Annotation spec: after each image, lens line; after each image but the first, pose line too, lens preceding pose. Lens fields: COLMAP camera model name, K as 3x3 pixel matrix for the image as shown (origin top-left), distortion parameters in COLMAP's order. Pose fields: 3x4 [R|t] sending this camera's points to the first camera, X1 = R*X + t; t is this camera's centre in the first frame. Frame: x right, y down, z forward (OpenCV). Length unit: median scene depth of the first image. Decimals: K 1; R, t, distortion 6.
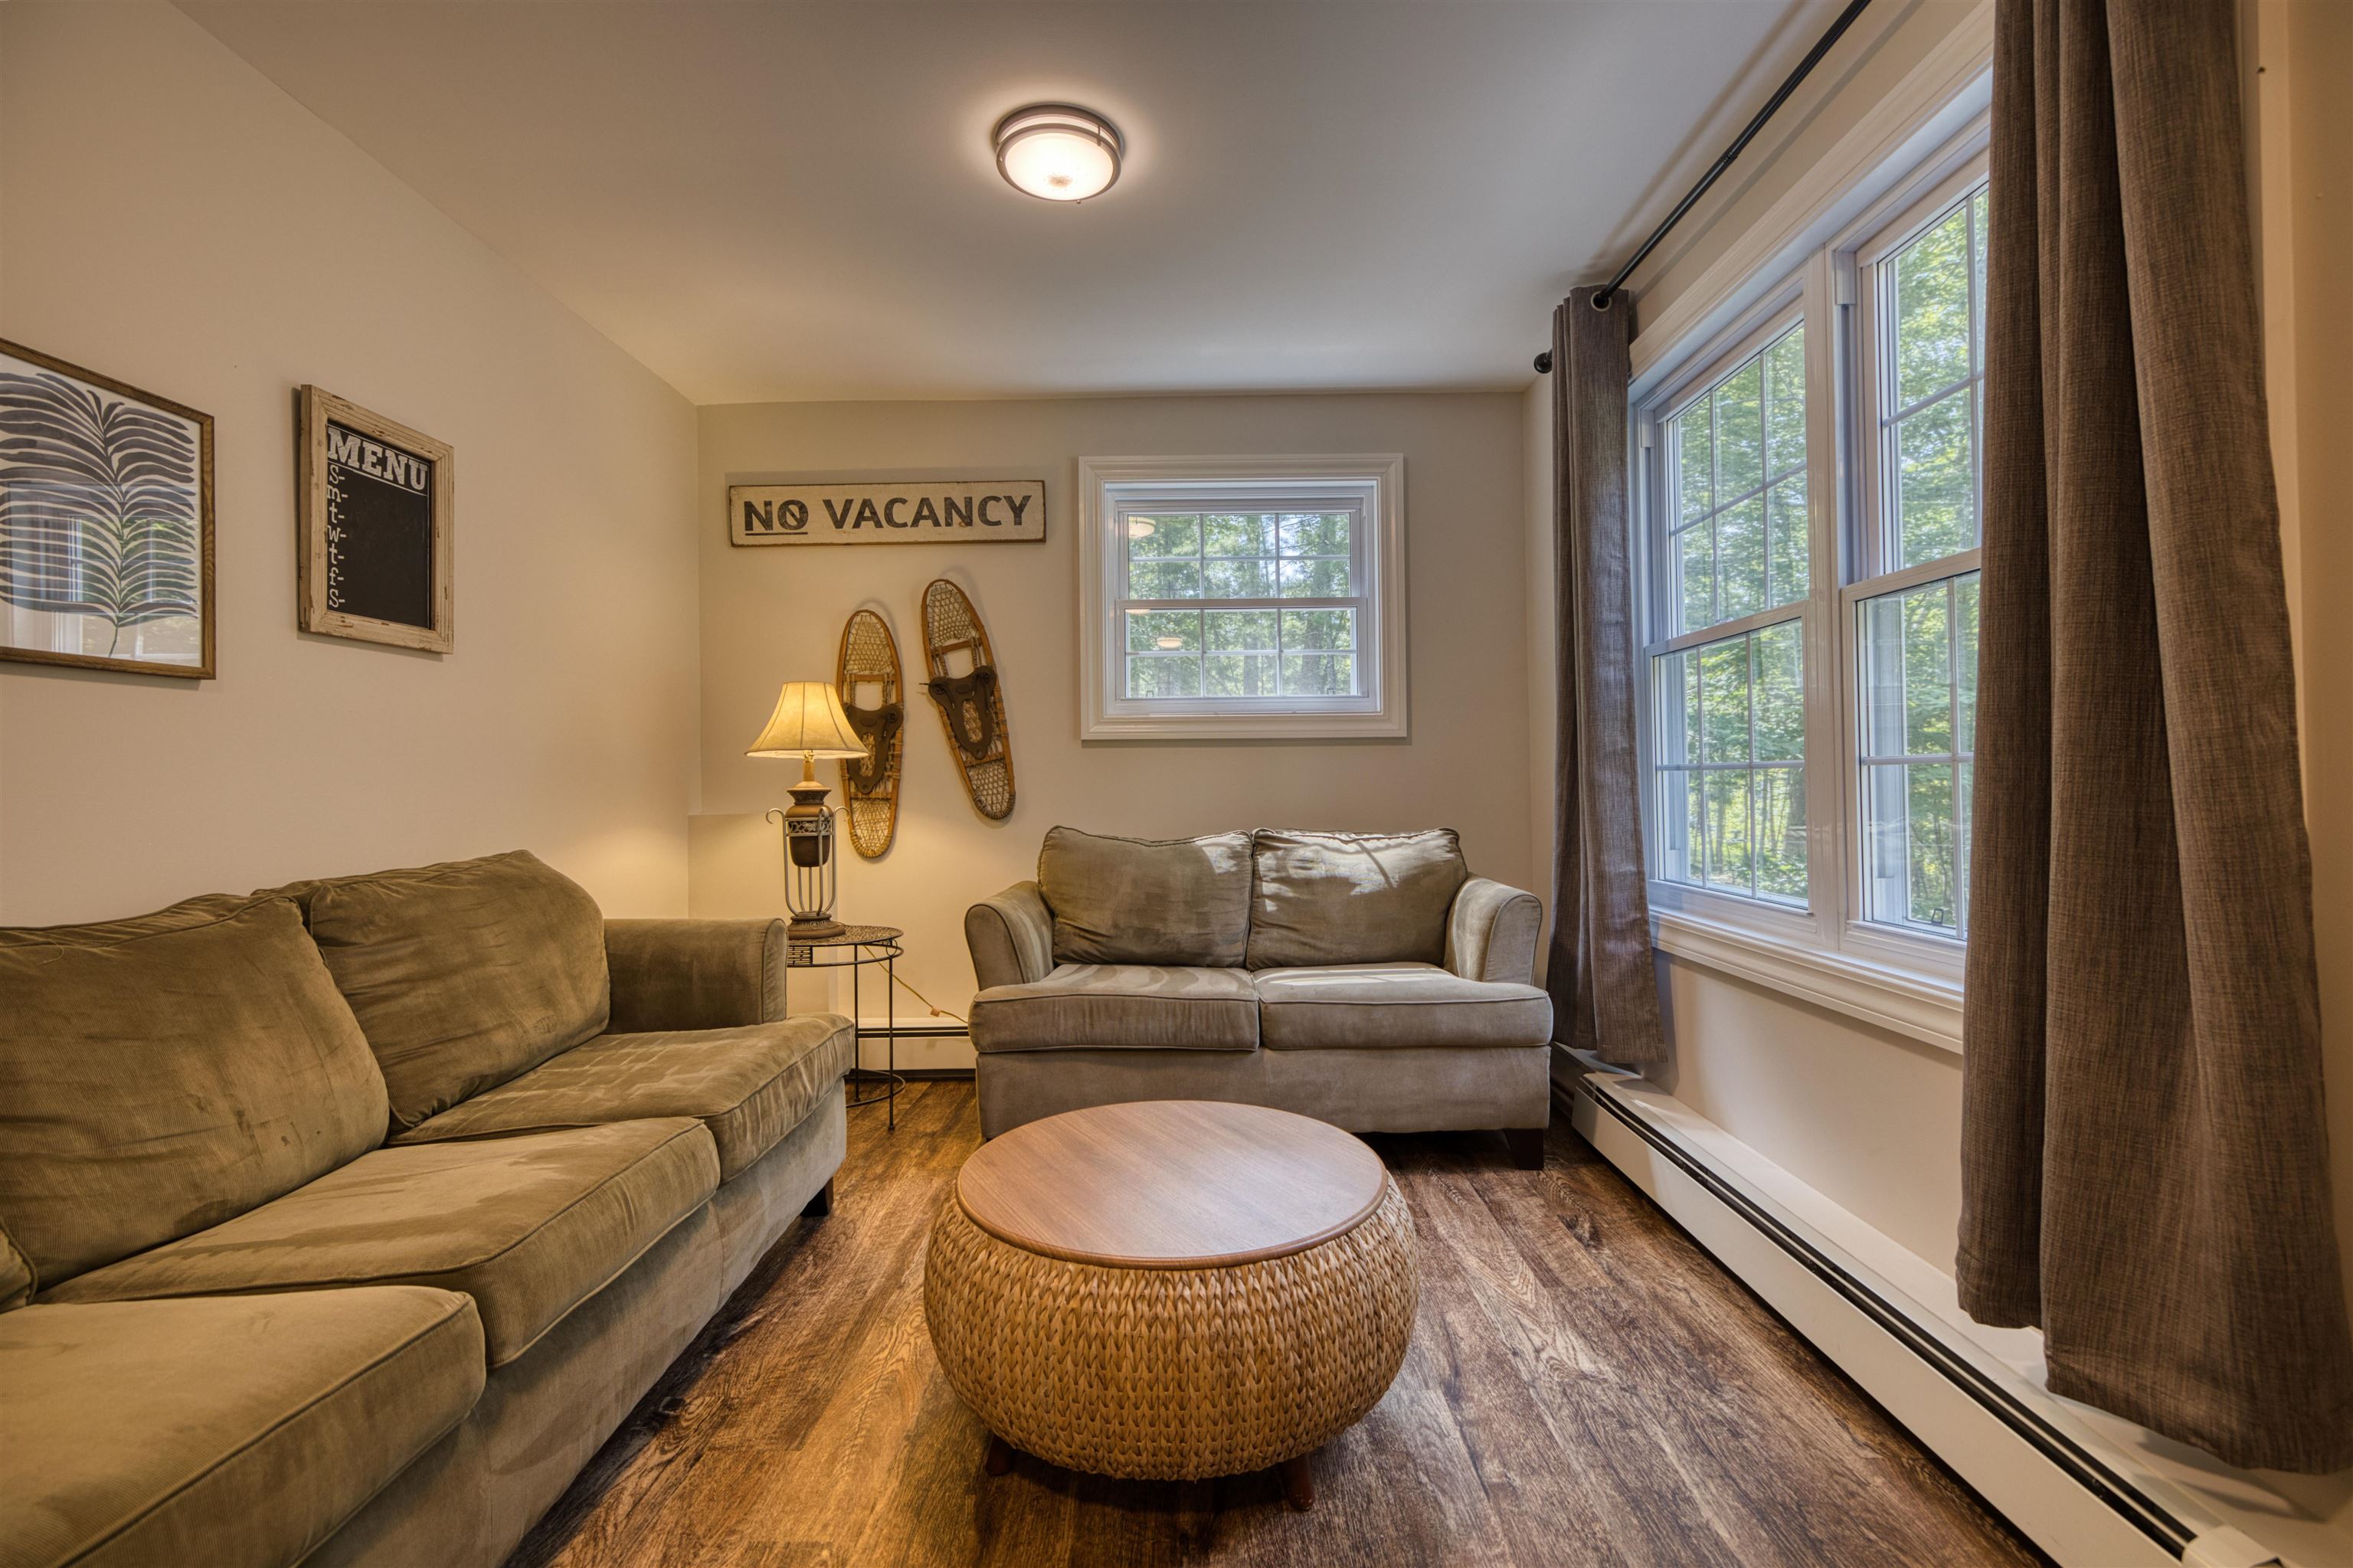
lens RADIAL K [[1031.1, 0, 1183.7], [0, 1031.1, 772.5], [0, 0, 1]] dist [0.000485, 0.000524]
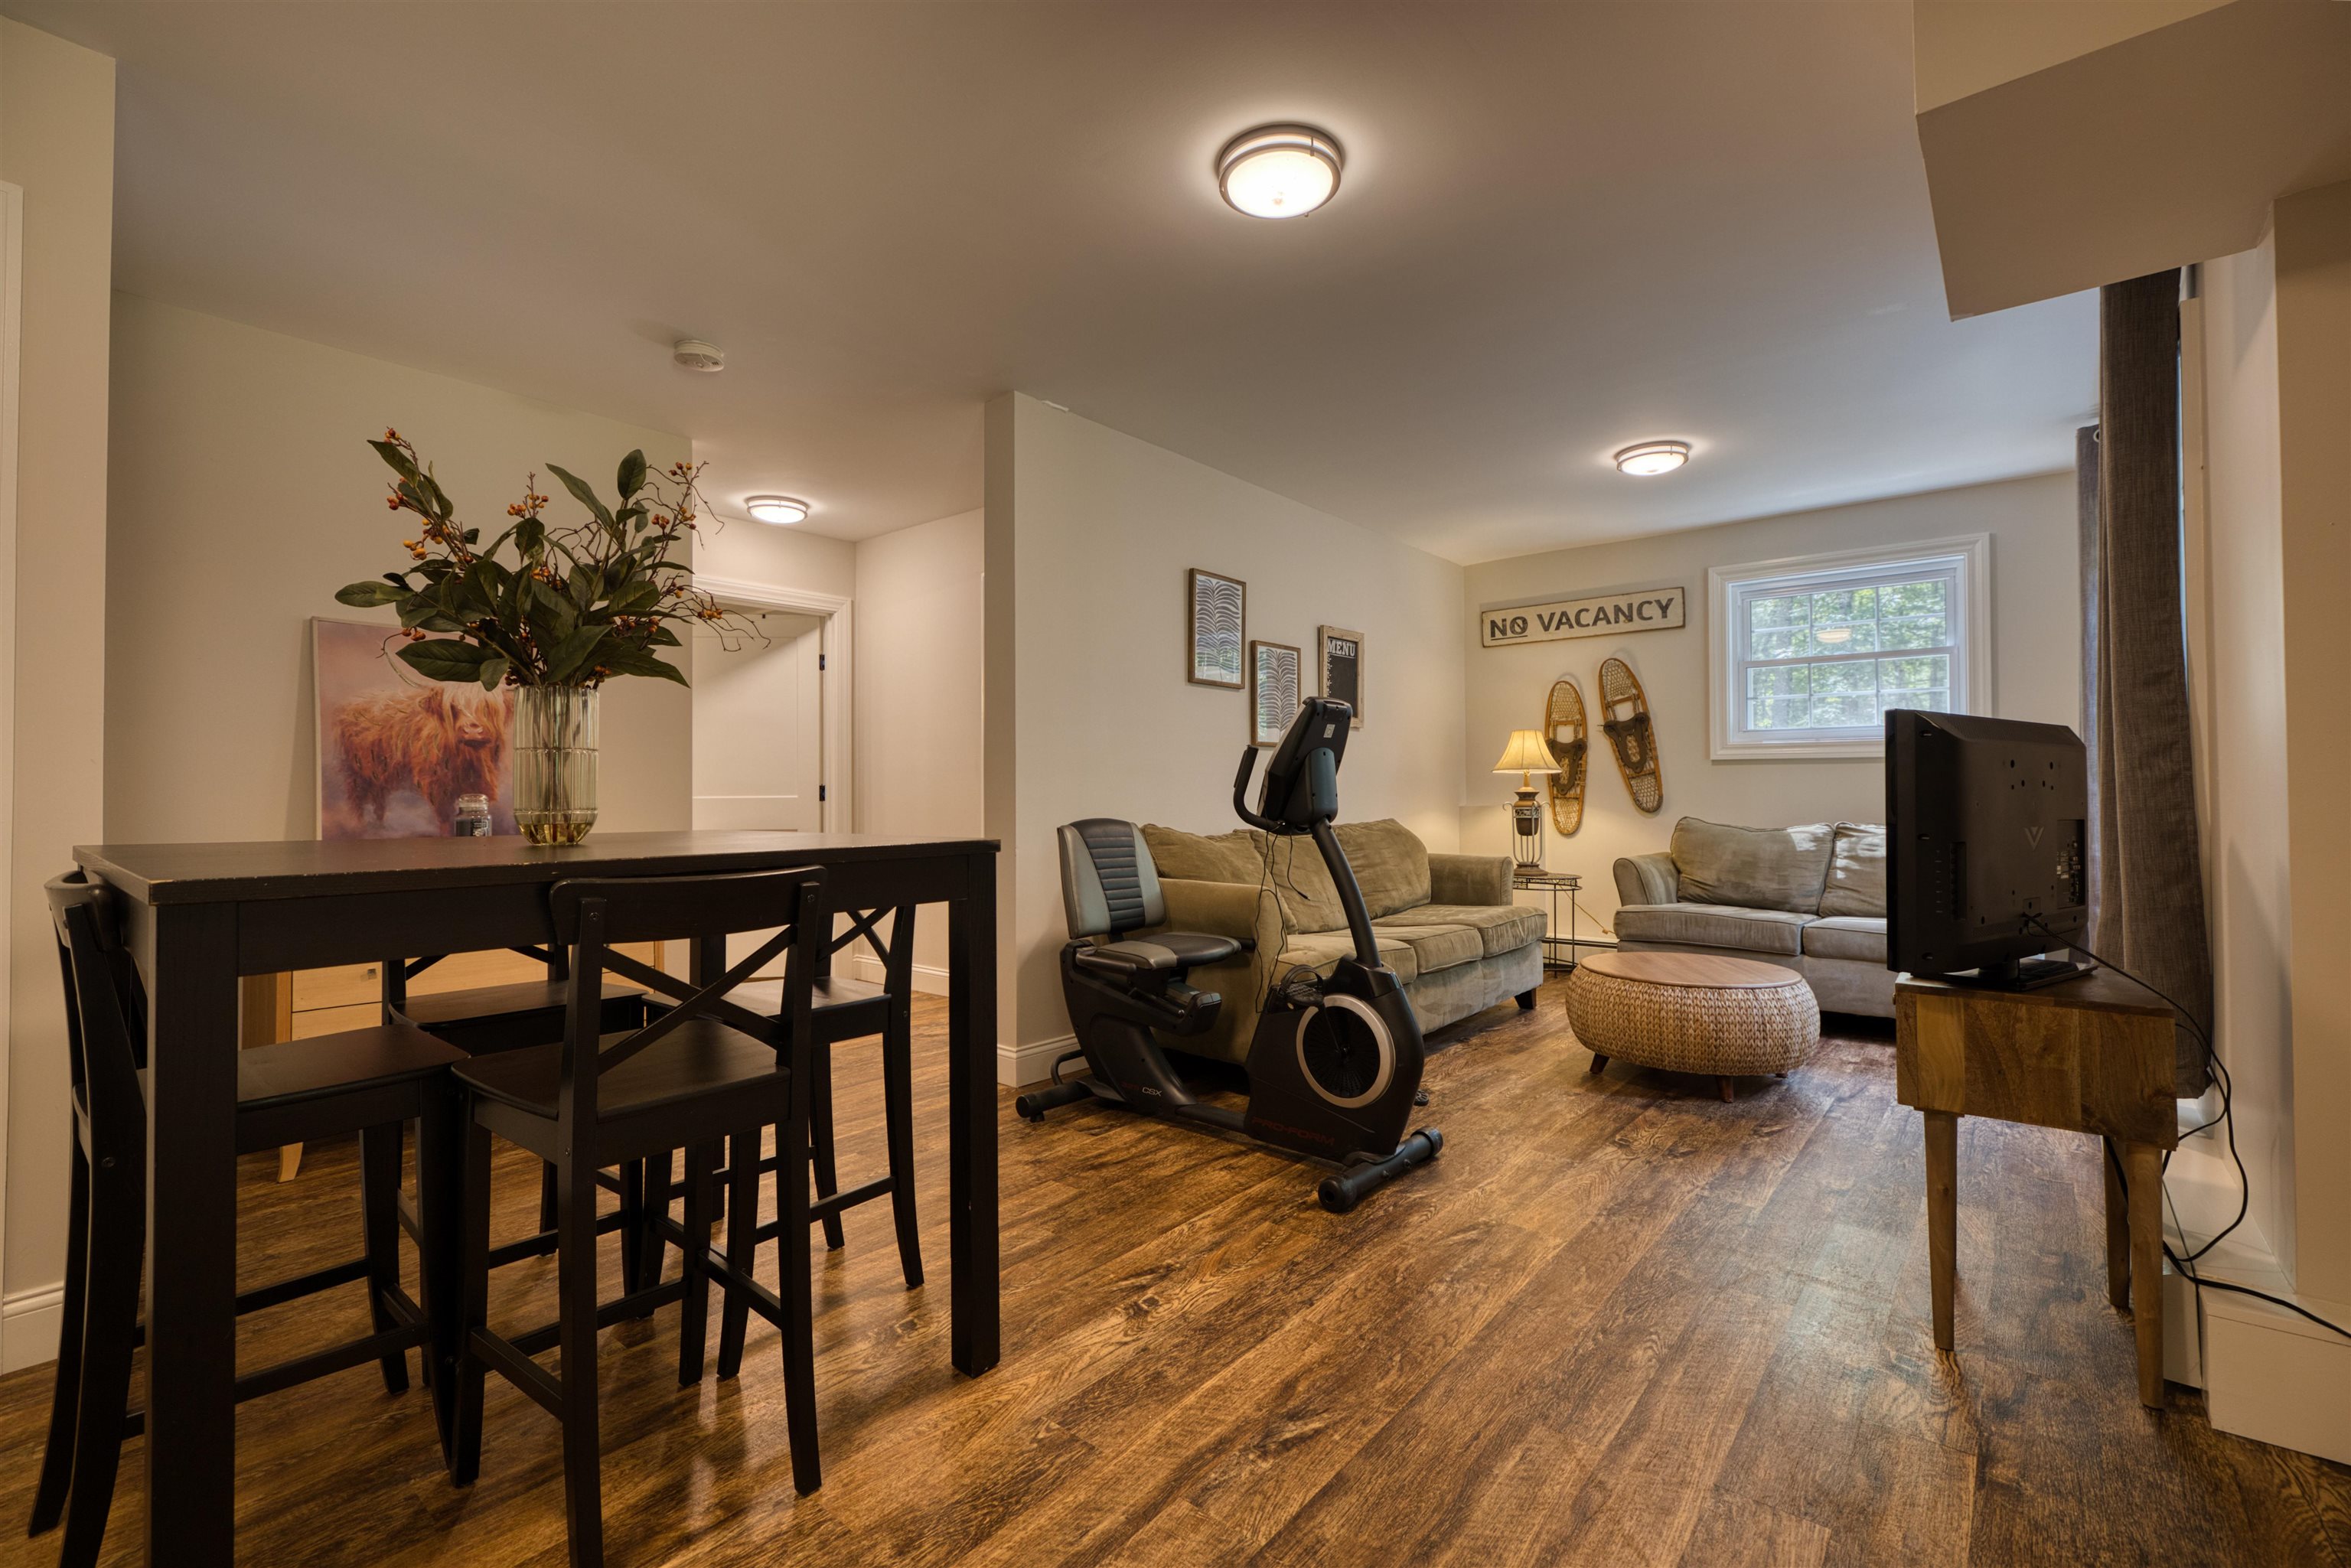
lens RADIAL K [[1030.2, 0, 1182.7], [0, 1030.2, 772.5], [0, 0, 1]] dist [0.000485, 0.000524]
pose [[0.772245, -0.002731, -0.635318, 0.294898], [-0.000532, 0.999988, -0.004945, -0.006729], [0.635324, 0.004156, 0.772234, -0.717072]]
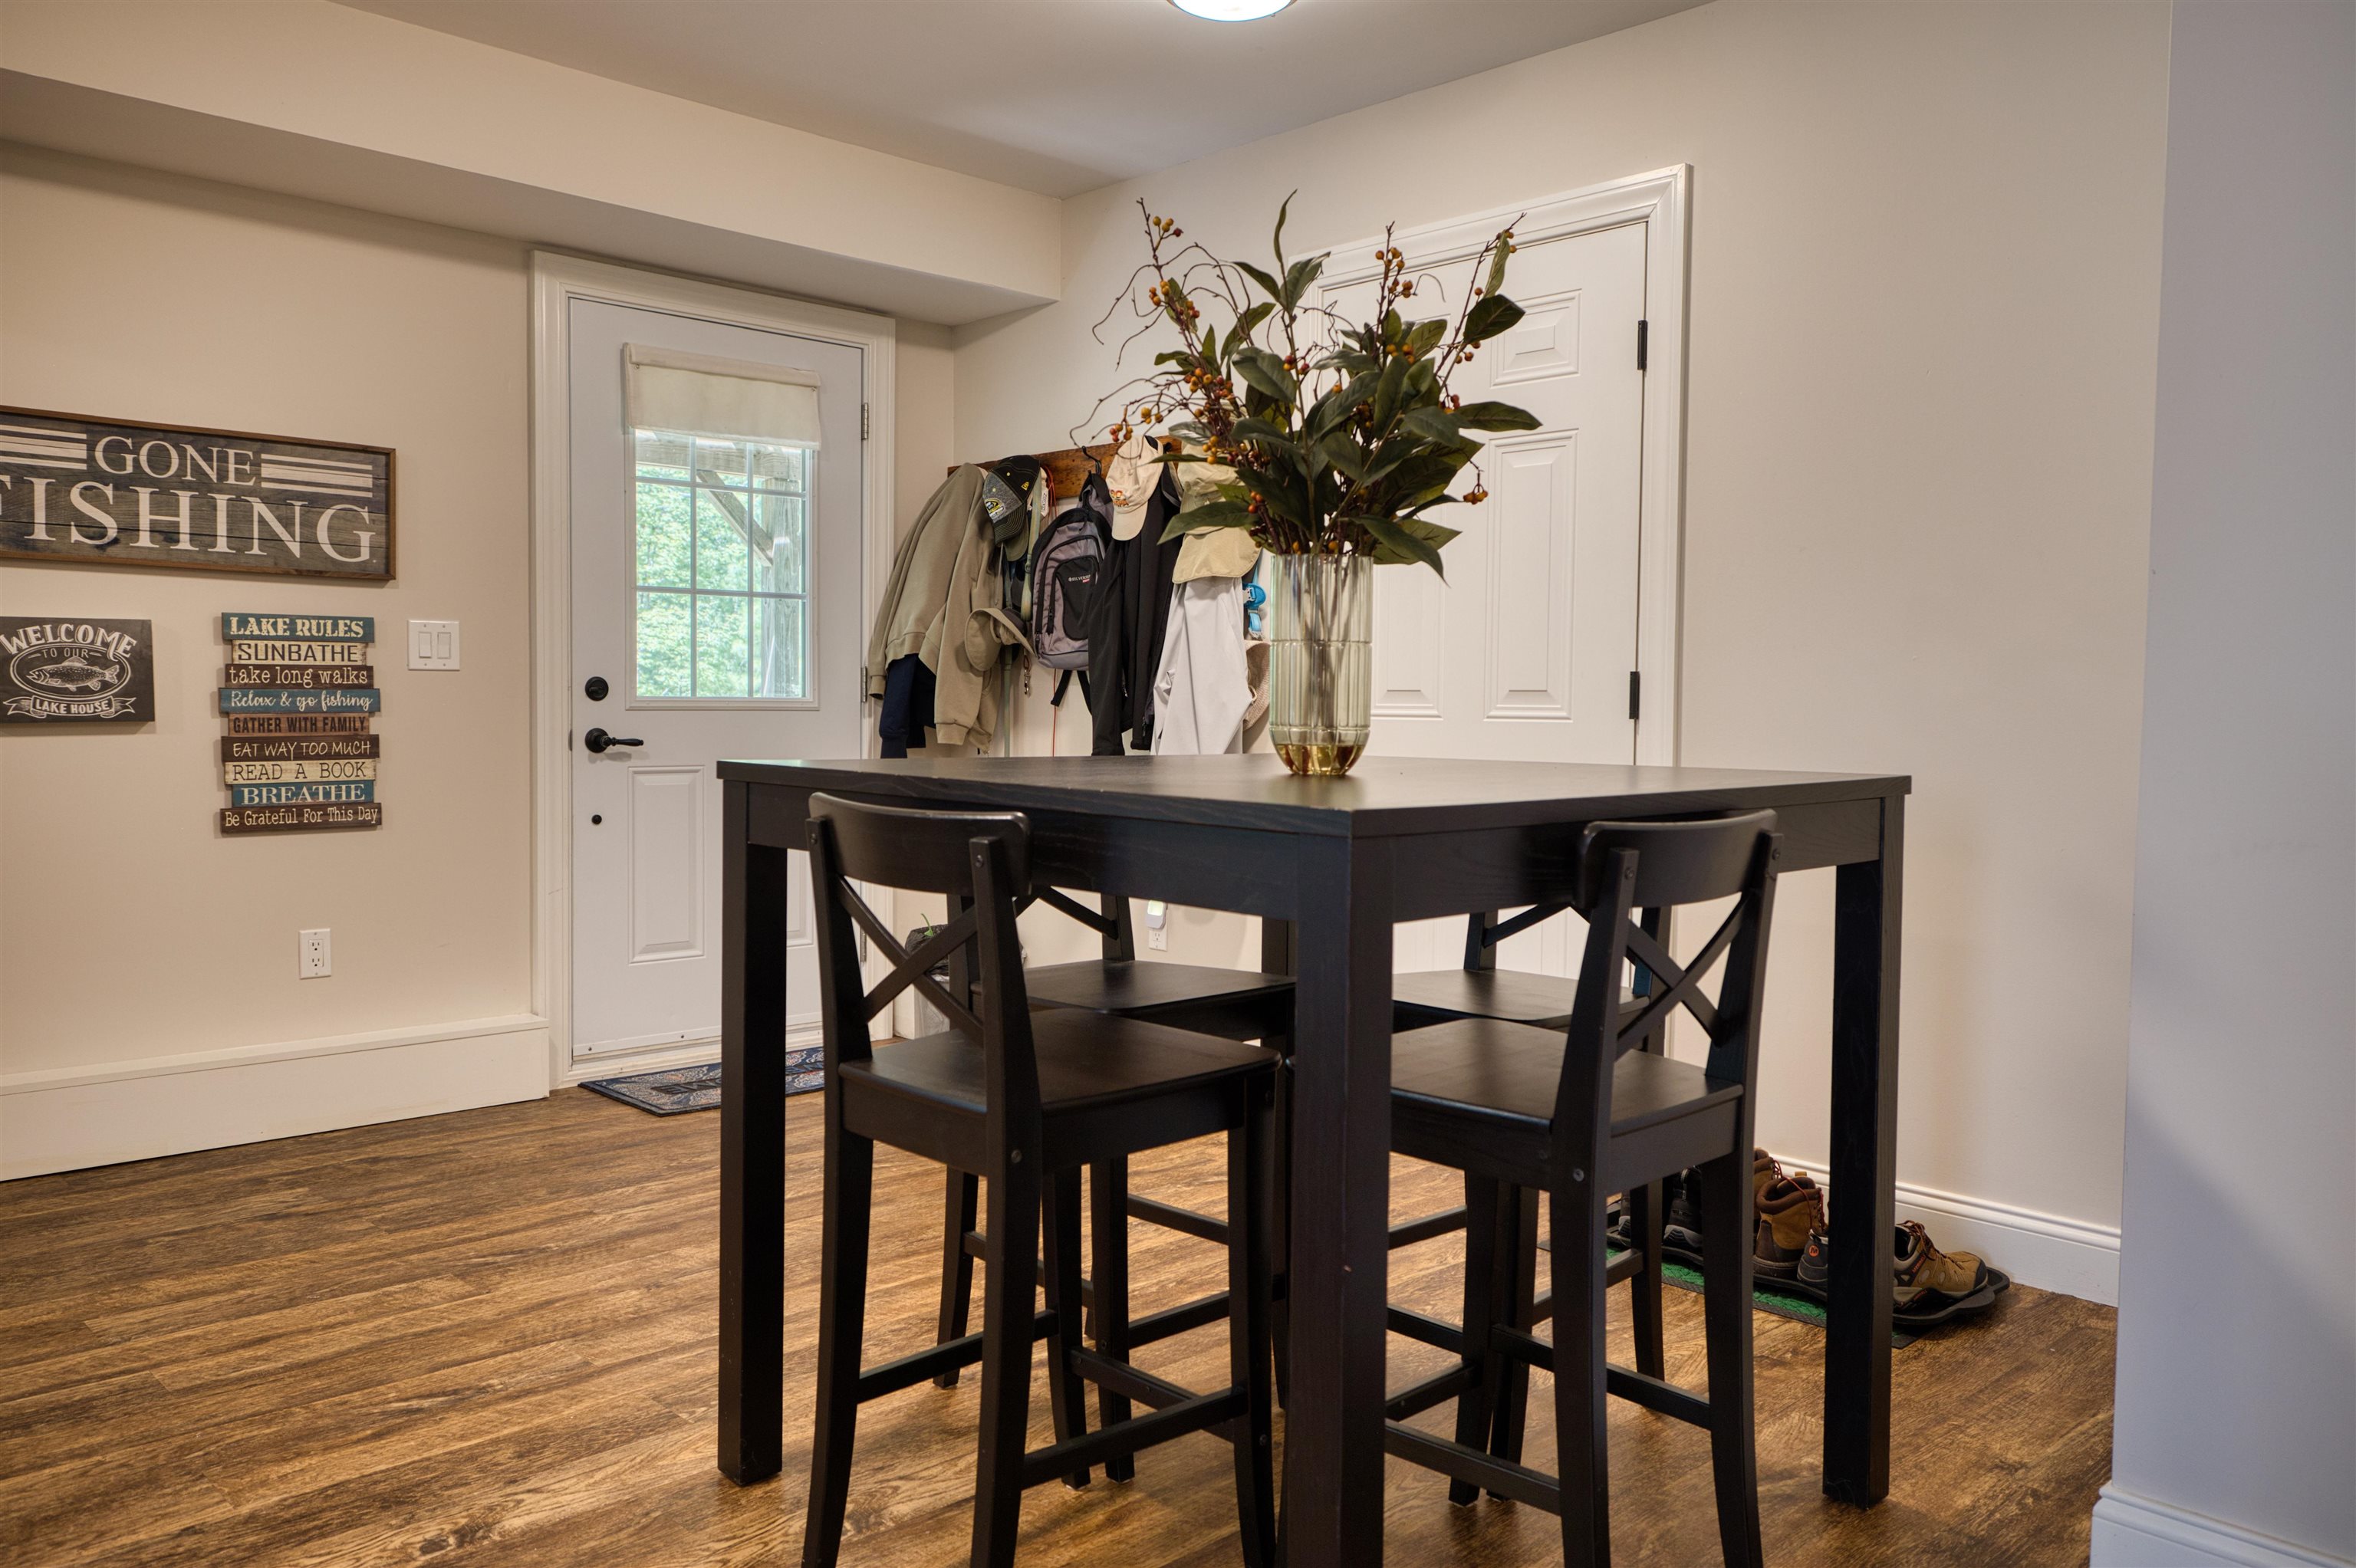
lens RADIAL K [[1721.1, 0, 1178.0], [0, 1721.1, 784.0], [0, 0, 1]] dist [-0.000001, -0.001627]
pose [[-0.696670, -0.028817, 0.716813, -0.767861], [-0.009035, 0.999466, 0.031399, 0.013268], [-0.717335, 0.015398, -0.696558, 0.007017]]
